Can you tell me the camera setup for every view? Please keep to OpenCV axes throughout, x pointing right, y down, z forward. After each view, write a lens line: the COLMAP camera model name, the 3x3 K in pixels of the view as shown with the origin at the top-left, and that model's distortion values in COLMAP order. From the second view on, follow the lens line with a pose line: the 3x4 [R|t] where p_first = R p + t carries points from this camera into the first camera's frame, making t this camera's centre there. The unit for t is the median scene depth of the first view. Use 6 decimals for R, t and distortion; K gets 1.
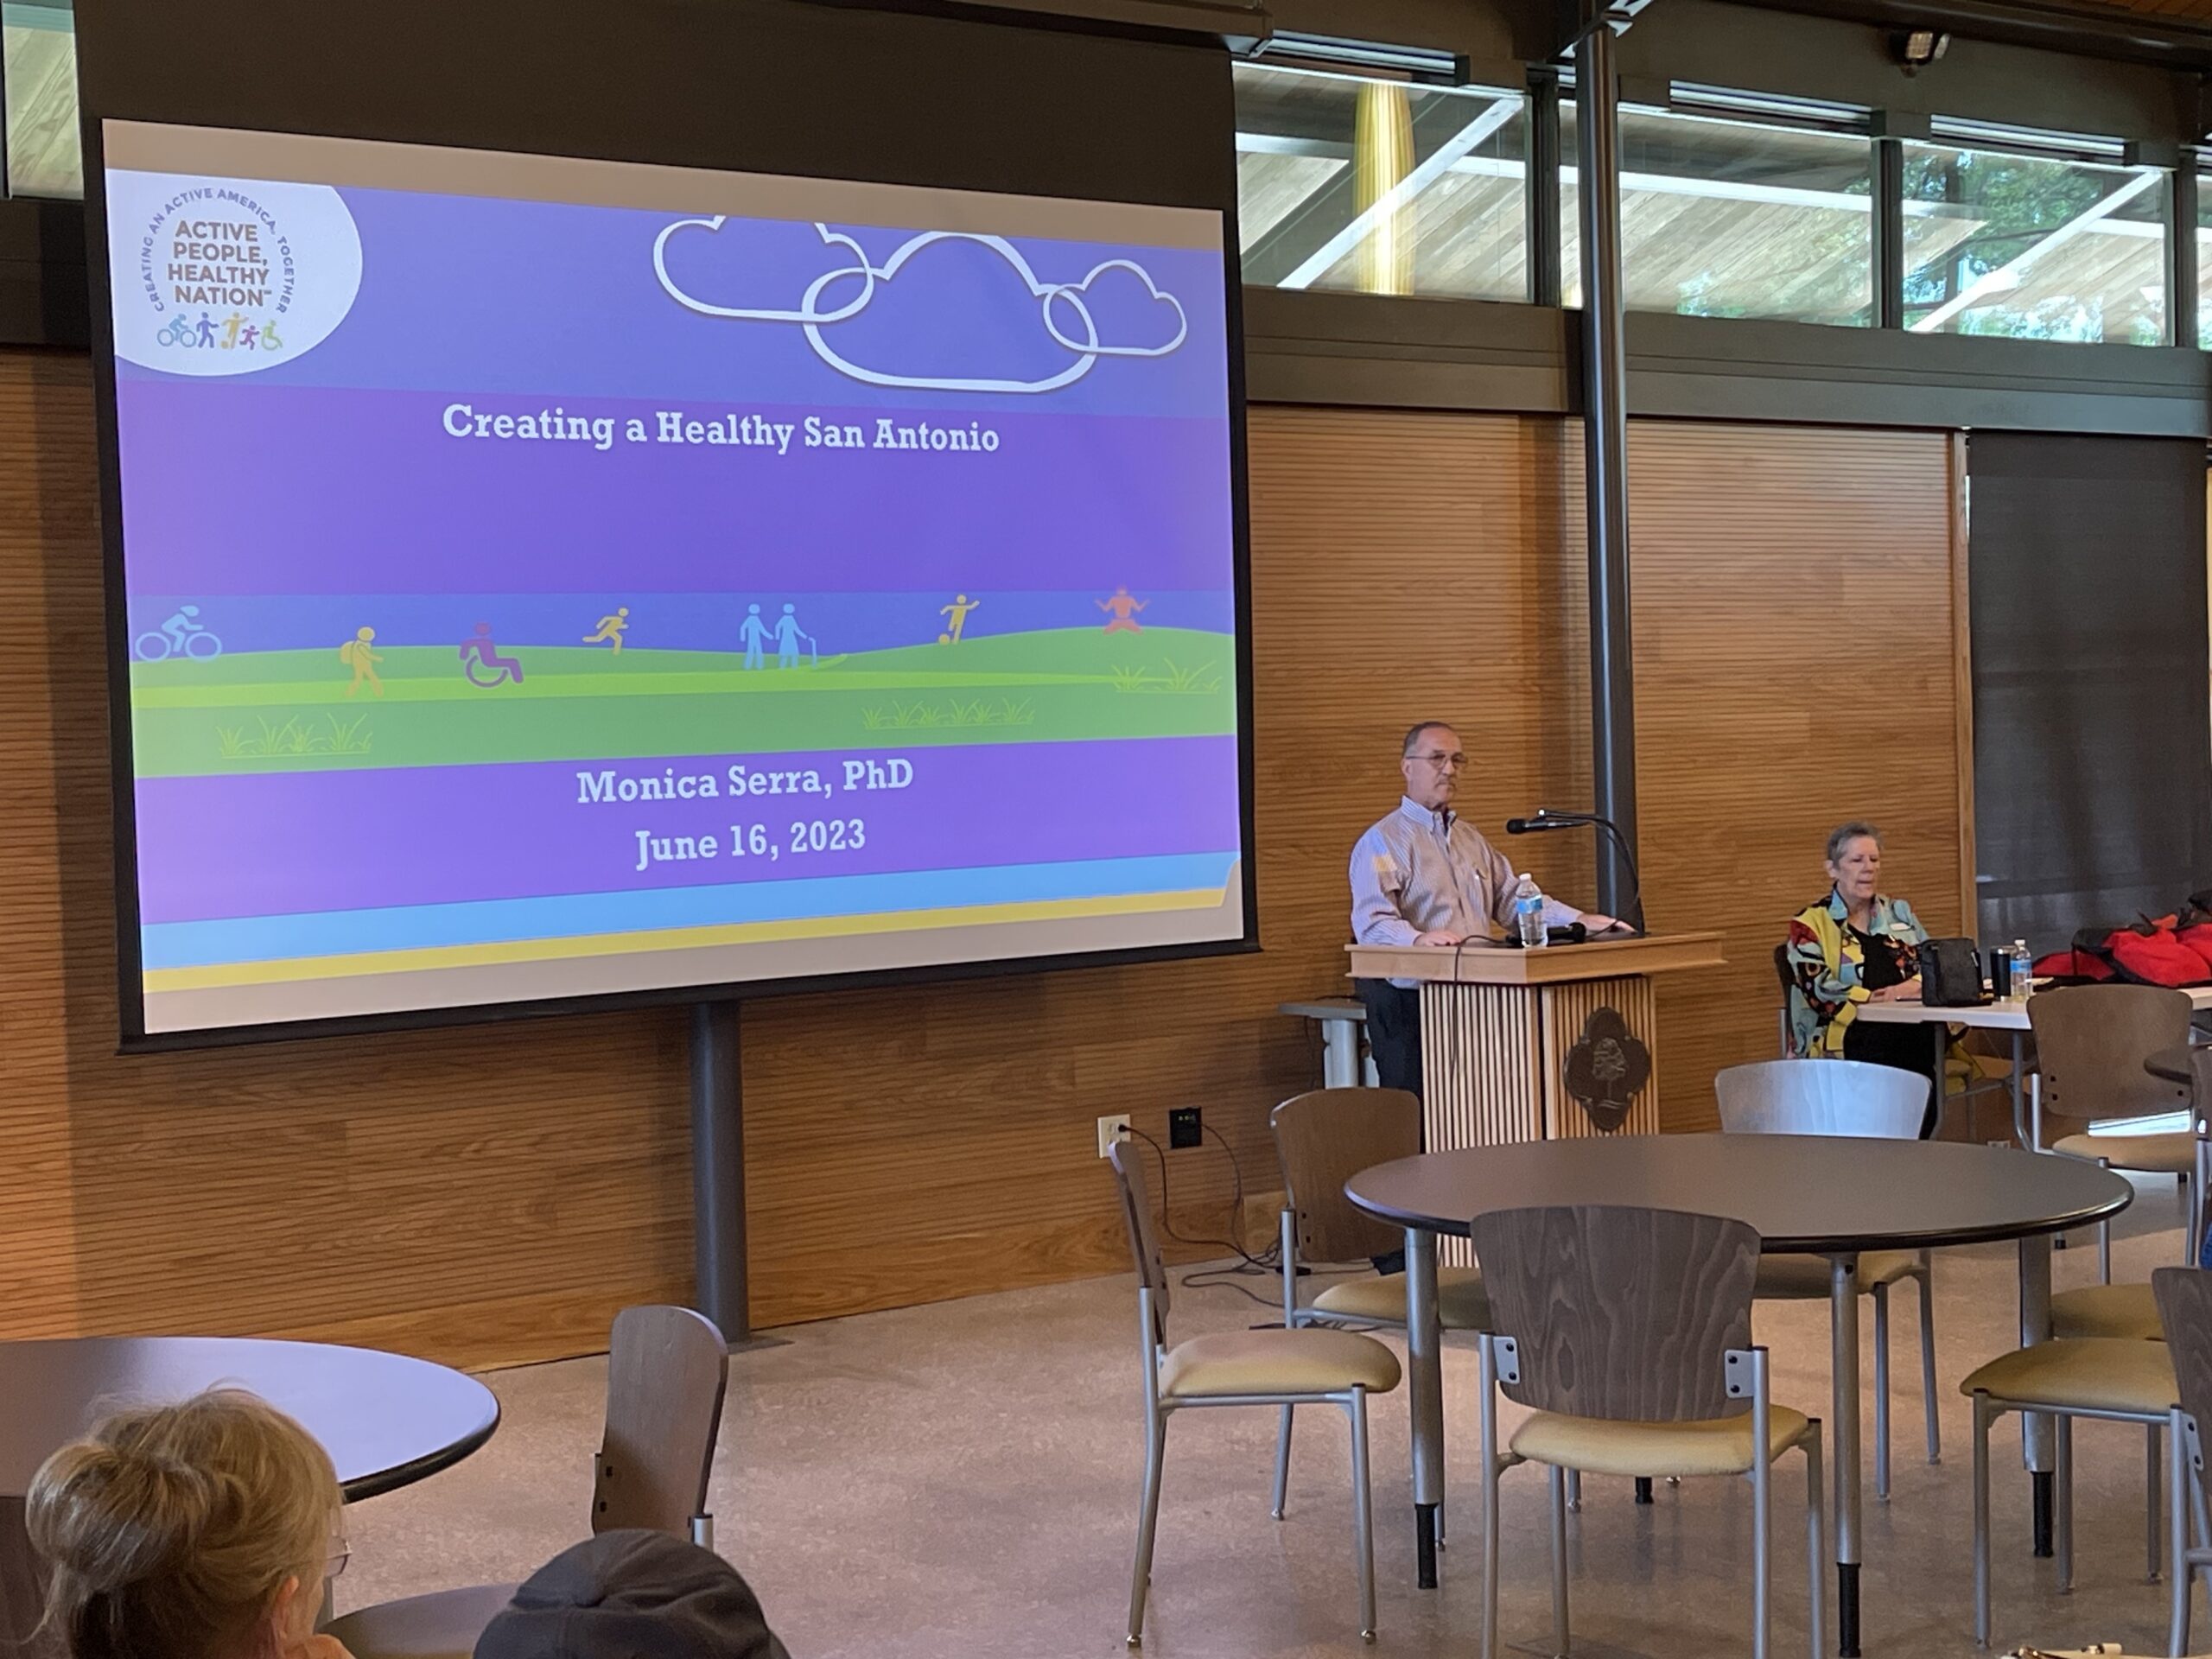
lens RADIAL K [[3514.5, 0, 1103.6], [0, 3514.5, 863.3], [0, 0, 1]] dist [0.087152, 0.000000]
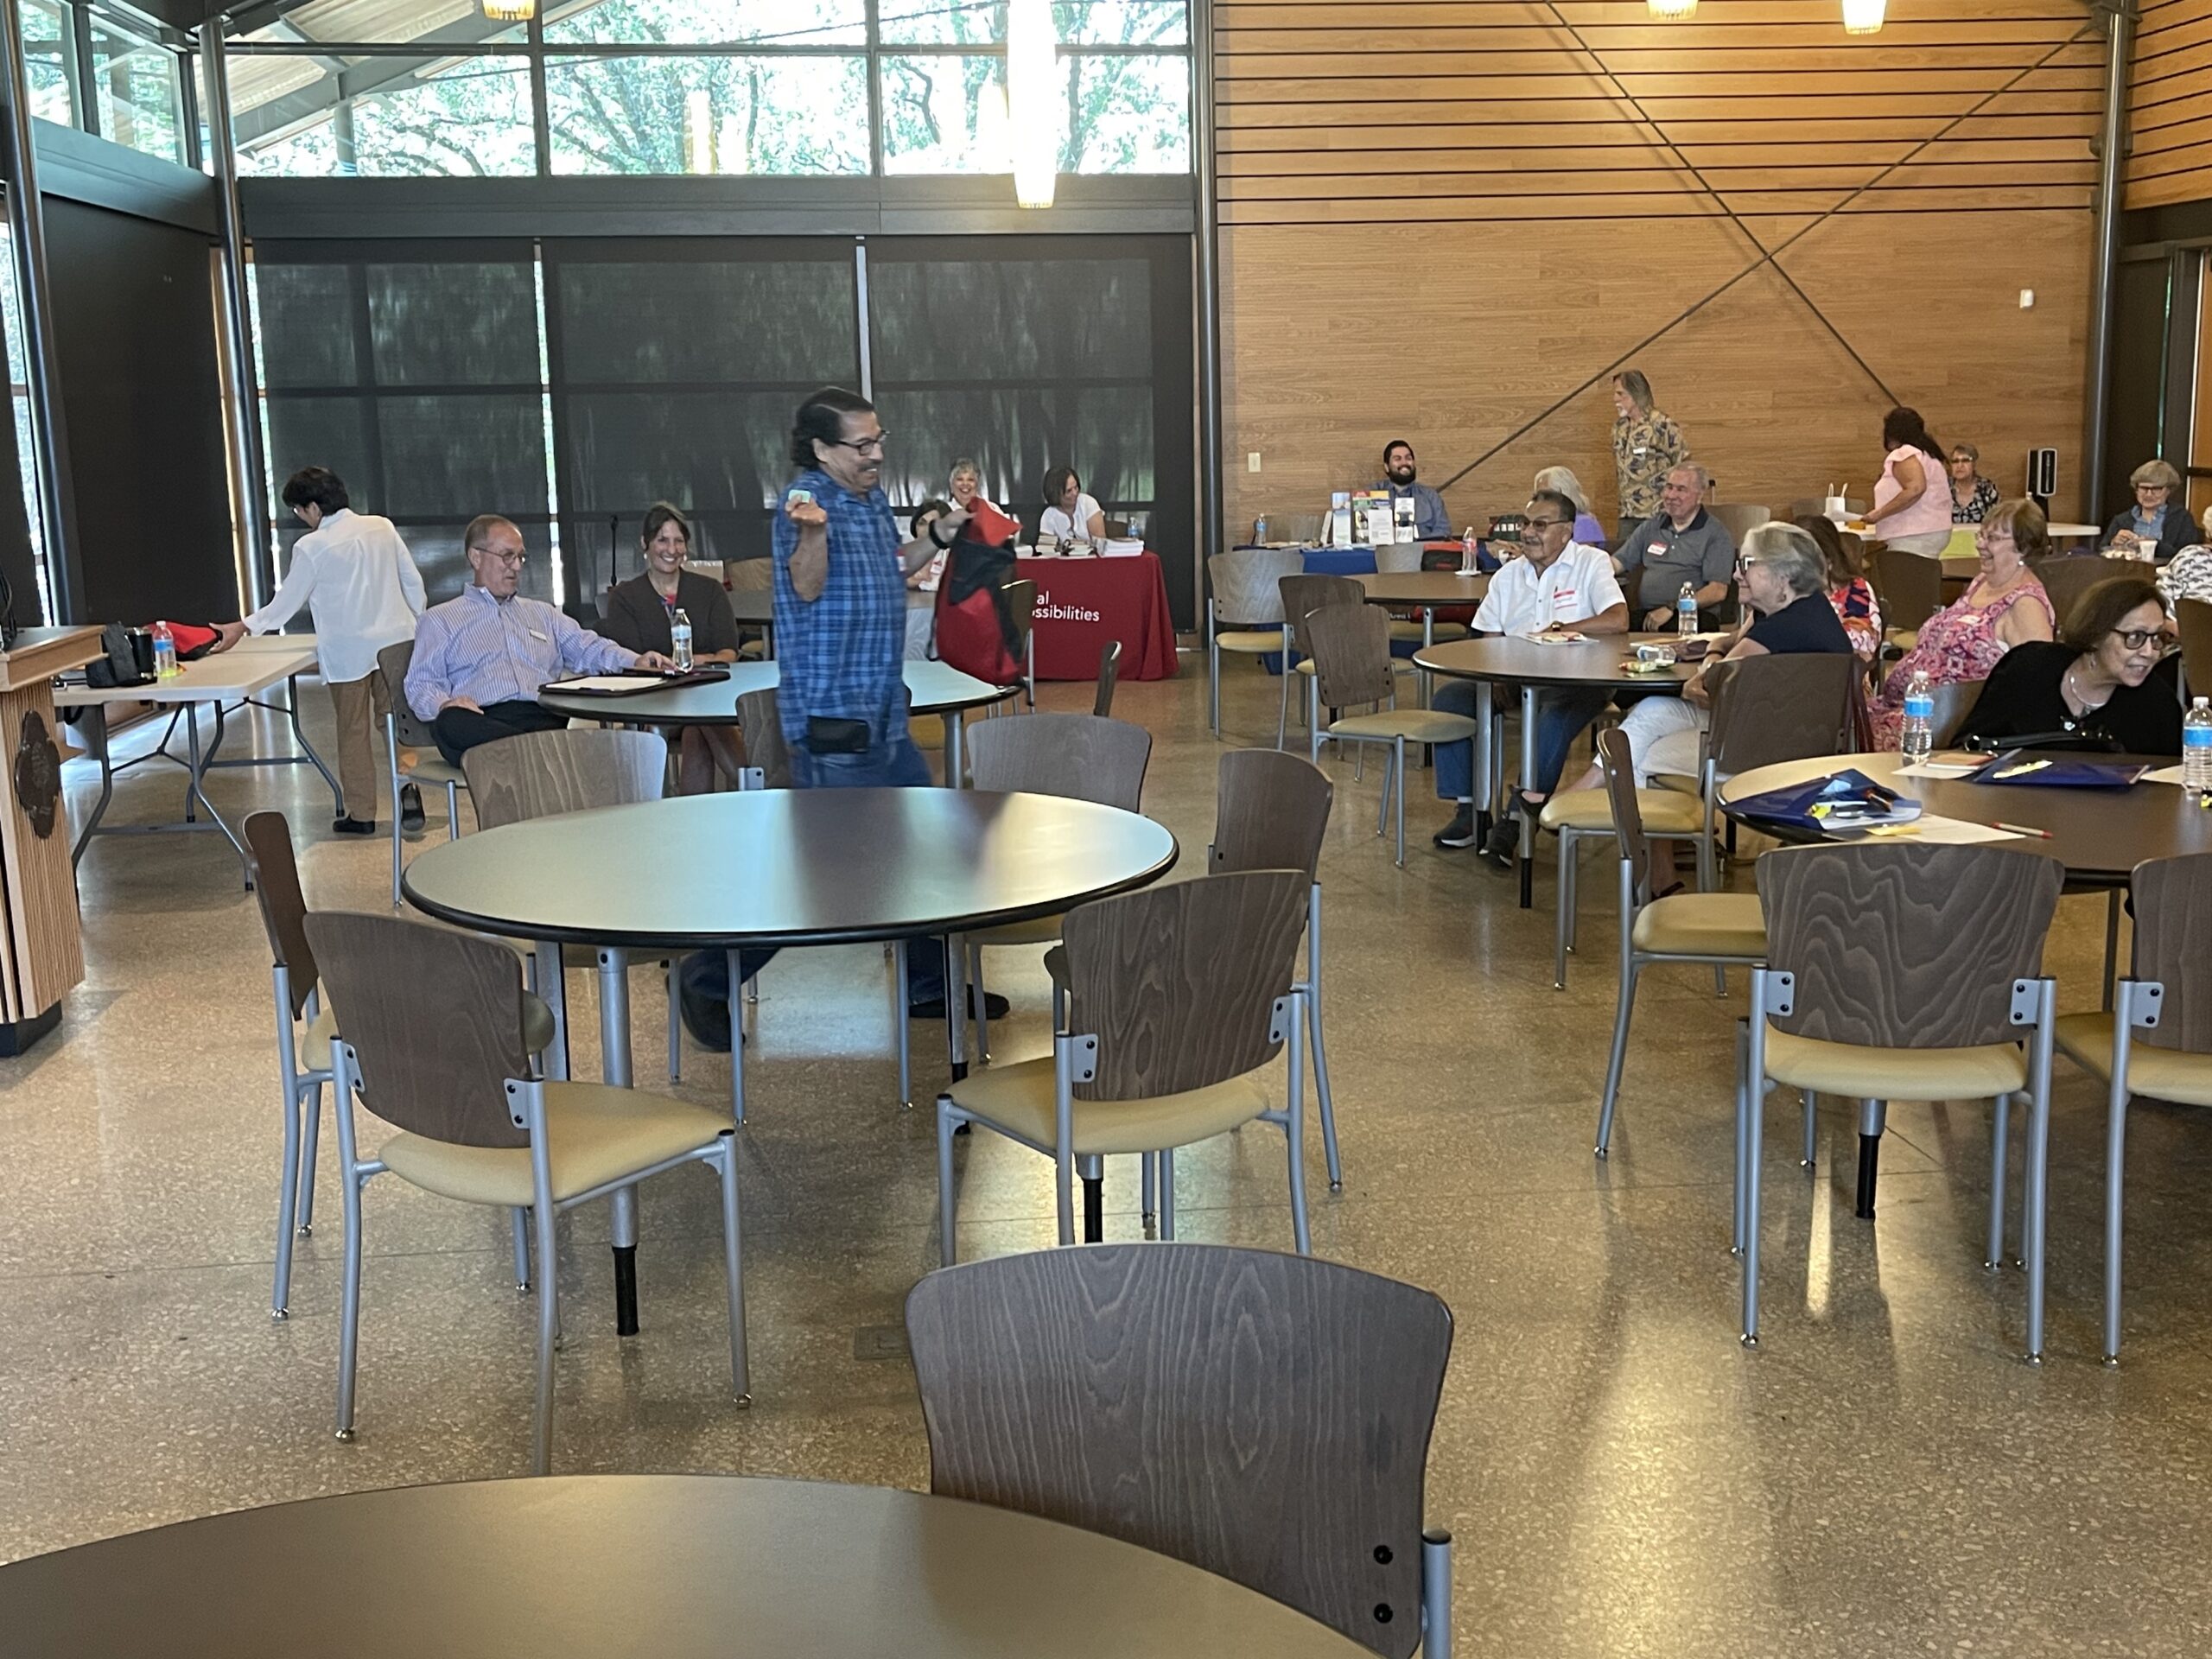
lens RADIAL K [[2346.6, 0, 1141.2], [0, 2346.6, 801.2], [0, 0, 1]] dist [0.029819, 0.000000]
pose [[0.526140, -0.126896, 0.840877, -0.242290], [0.040290, 0.991413, 0.124404, -0.002123], [-0.849443, -0.031575, 0.526735, 0.409354]]
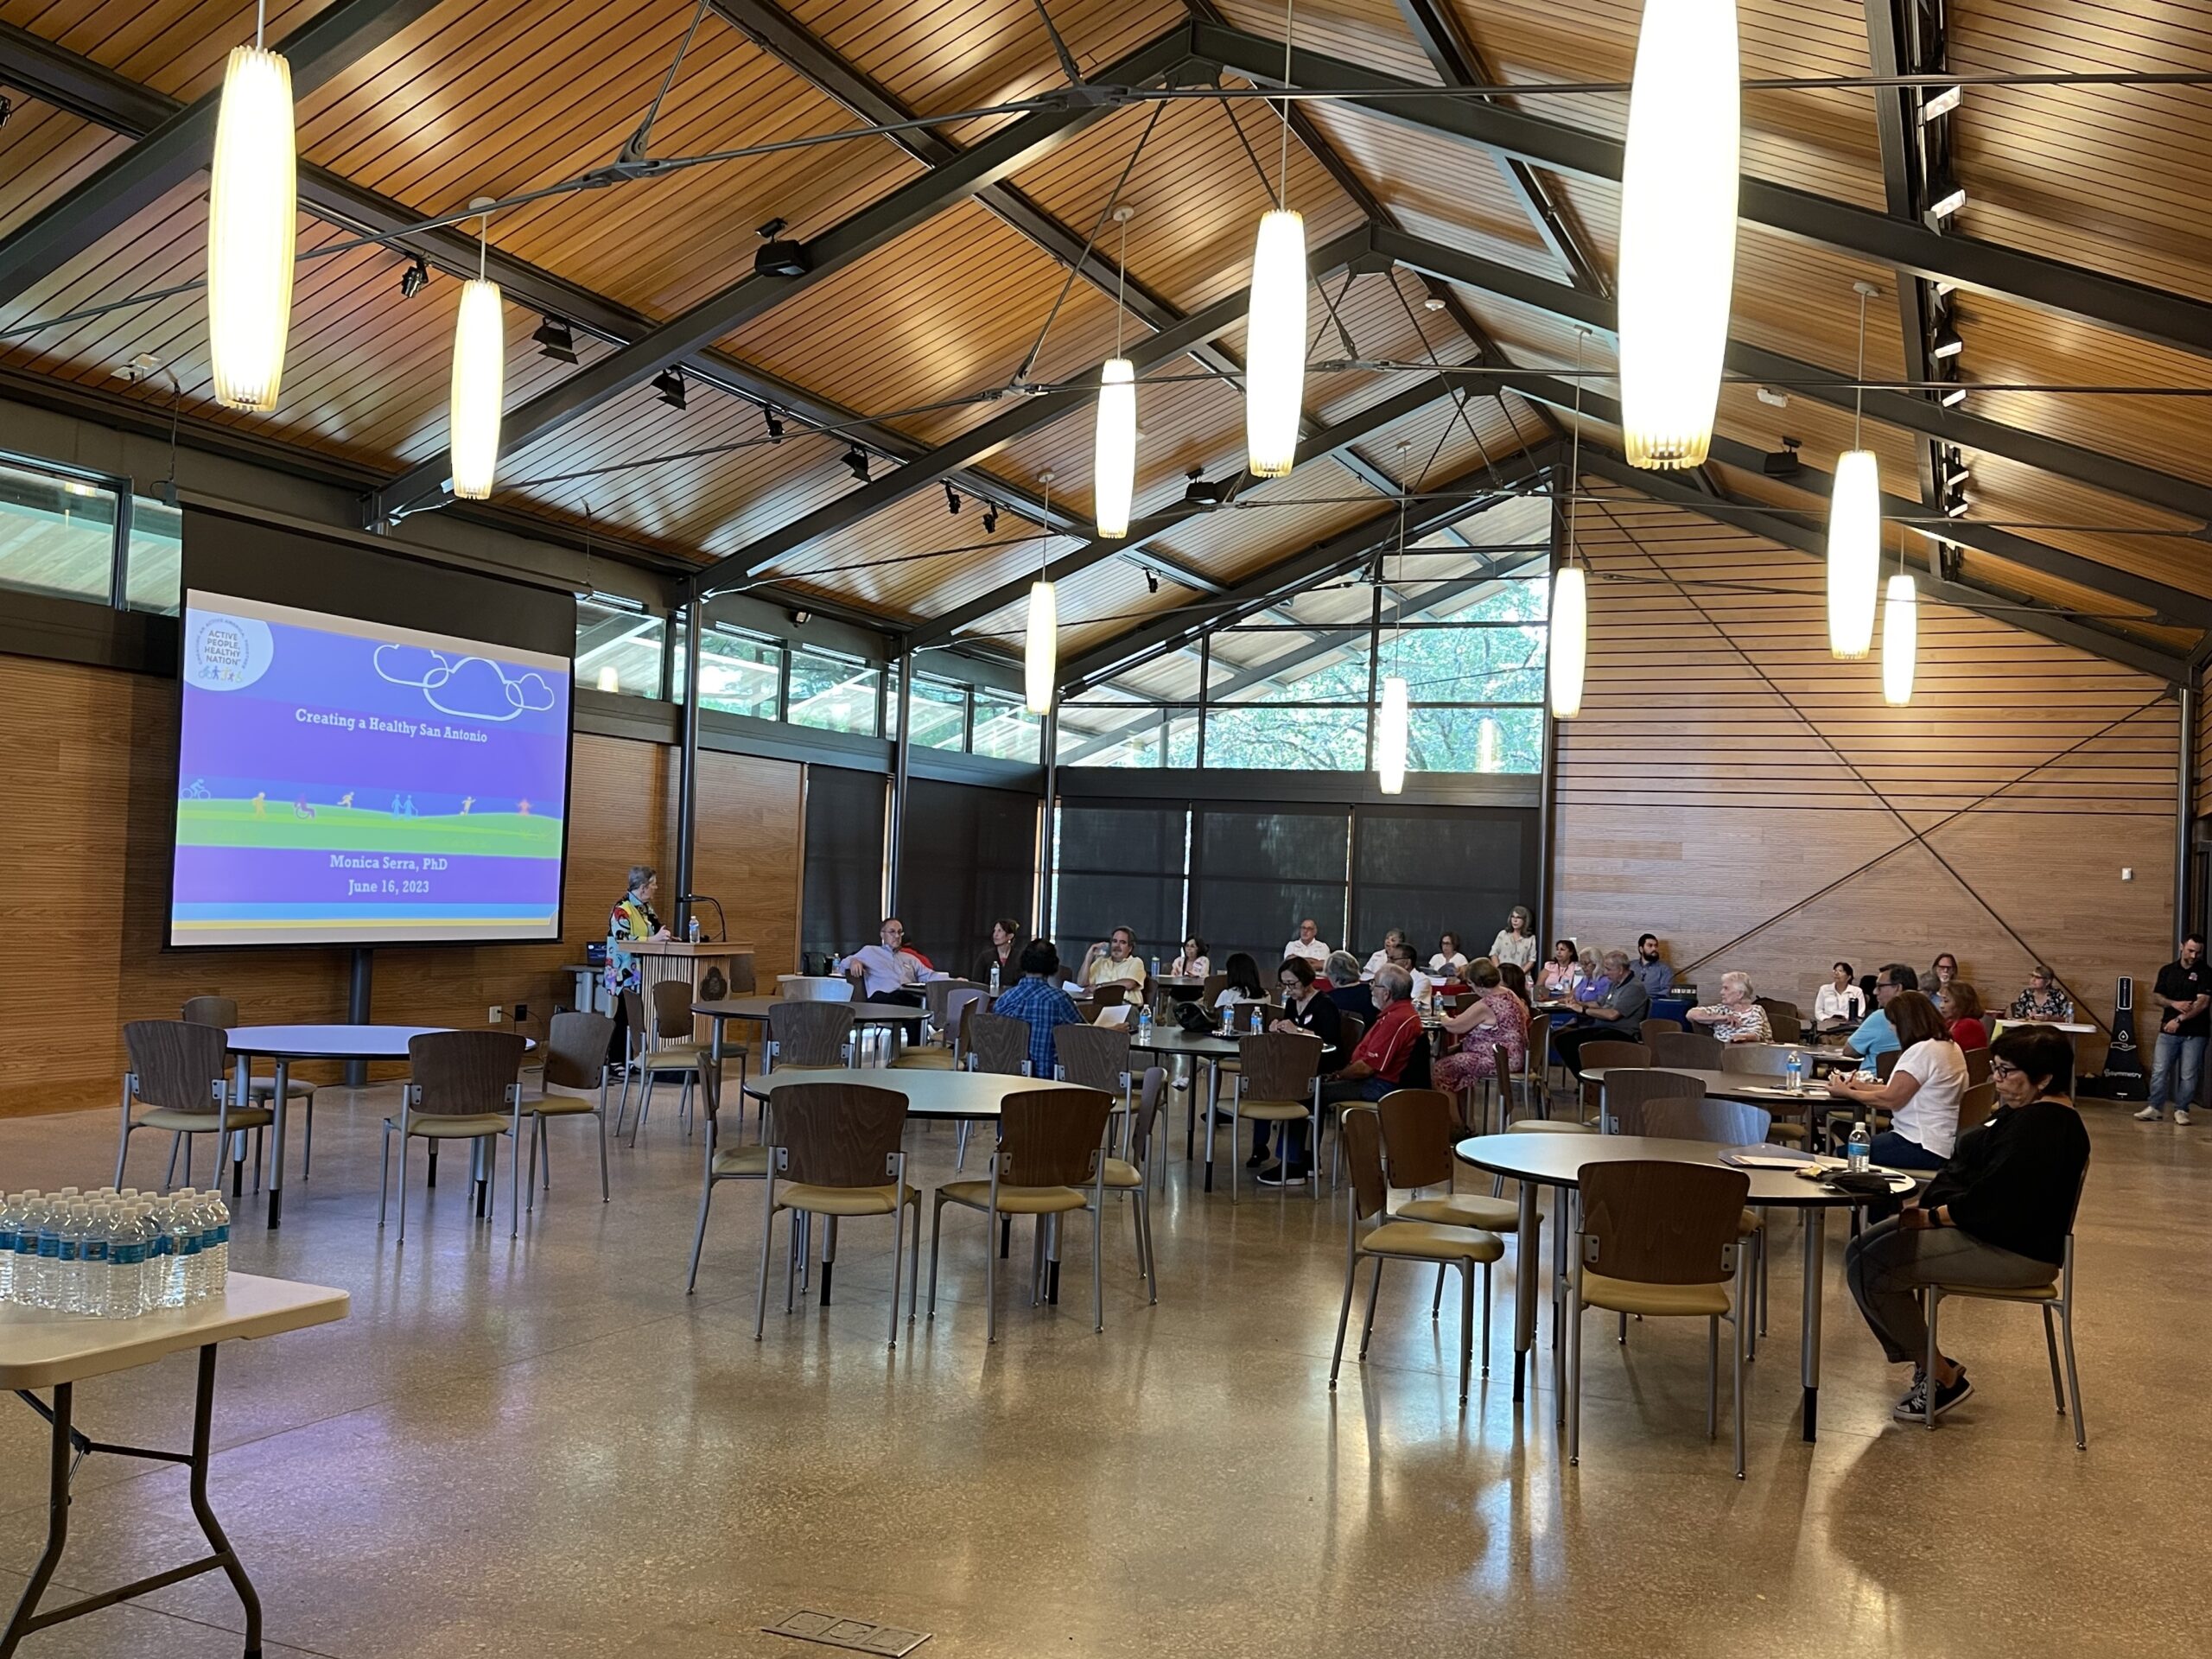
lens RADIAL K [[1900.9, 0, 1144.7], [0, 1900.9, 842.4], [0, 0, 1]] dist [0.020521, -0.009289]
pose [[0.874586, 0.076333, 0.478824, -0.287321], [-0.046998, 0.996226, -0.072972, 0.037252], [-0.482587, 0.041316, 0.874873, -0.479186]]
